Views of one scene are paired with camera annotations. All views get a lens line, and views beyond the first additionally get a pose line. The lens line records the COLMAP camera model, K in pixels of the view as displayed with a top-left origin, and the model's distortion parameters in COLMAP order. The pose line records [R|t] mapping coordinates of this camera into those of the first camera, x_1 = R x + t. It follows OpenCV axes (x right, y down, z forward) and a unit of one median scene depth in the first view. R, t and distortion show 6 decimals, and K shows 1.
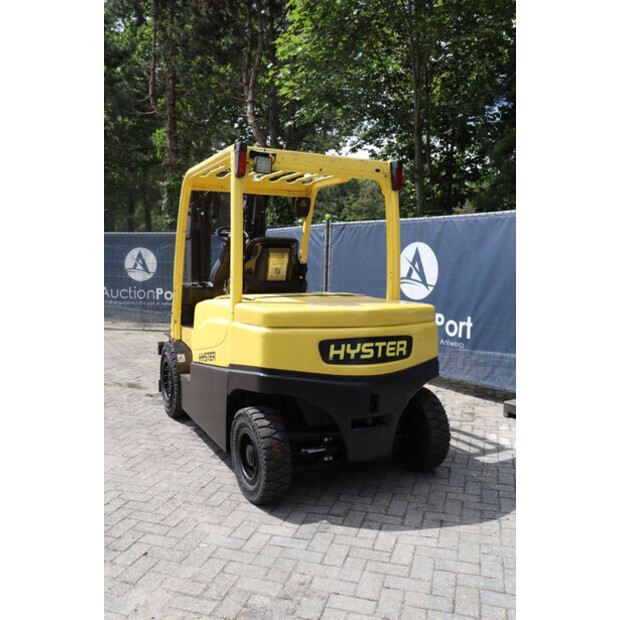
lens RADIAL K [[562.6, 0, 310.0], [0, 562.6, 310.0], [0, 0, 1]] dist [-0.138012, 0.163414]
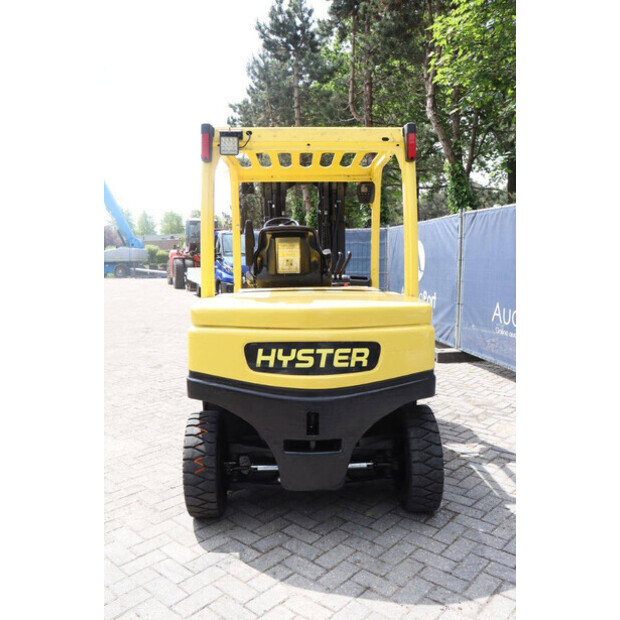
lens RADIAL K [[526.8, 0, 310.0], [0, 526.8, 310.0], [0, 0, 1]] dist [-0.167989, 0.165620]
pose [[0.905454, 0.023168, -0.423811, 0.426499], [-0.017855, 0.999704, 0.016505, -0.010085], [0.424068, -0.007377, 0.905600, 0.313284]]
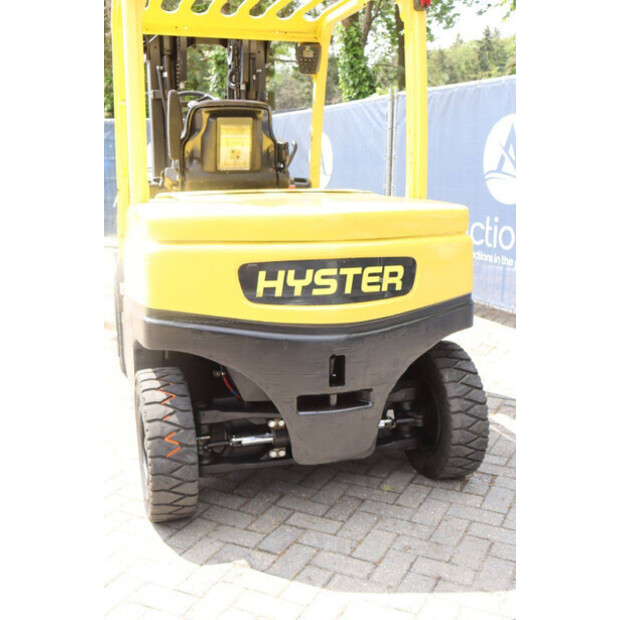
lens RADIAL K [[710.7, 0, 310.0], [0, 710.7, 310.0], [0, 0, 1]] dist [-0.057426, 0.219541]
pose [[0.985273, 0.019717, -0.169849, 0.212302], [0.000690, 0.992863, 0.119262, 0.012525], [0.170989, -0.117623, 0.978227, 0.262739]]
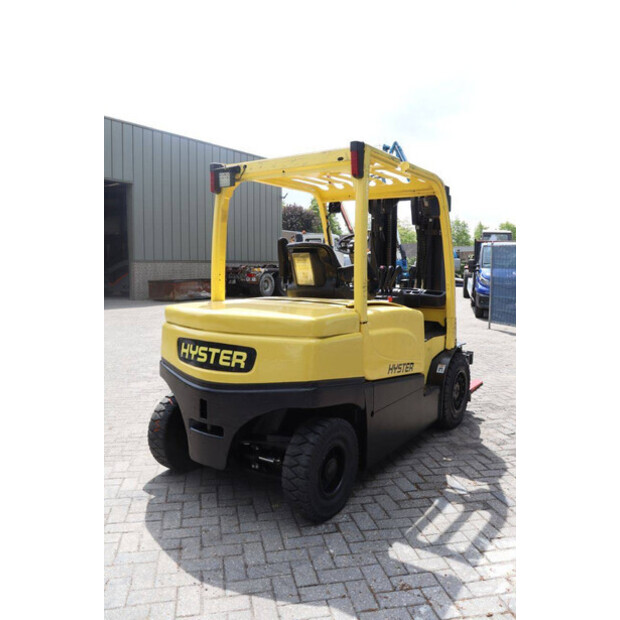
lens RADIAL K [[505.2, 0, 317.2], [0, 505.2, 309.5], [0, 0, 1]] dist [-0.181499, 0.164392]
pose [[0.485060, 0.065911, -0.871994, 0.957051], [-0.077760, 0.996456, 0.032063, -0.050010], [0.871017, 0.052254, 0.488466, 0.736986]]
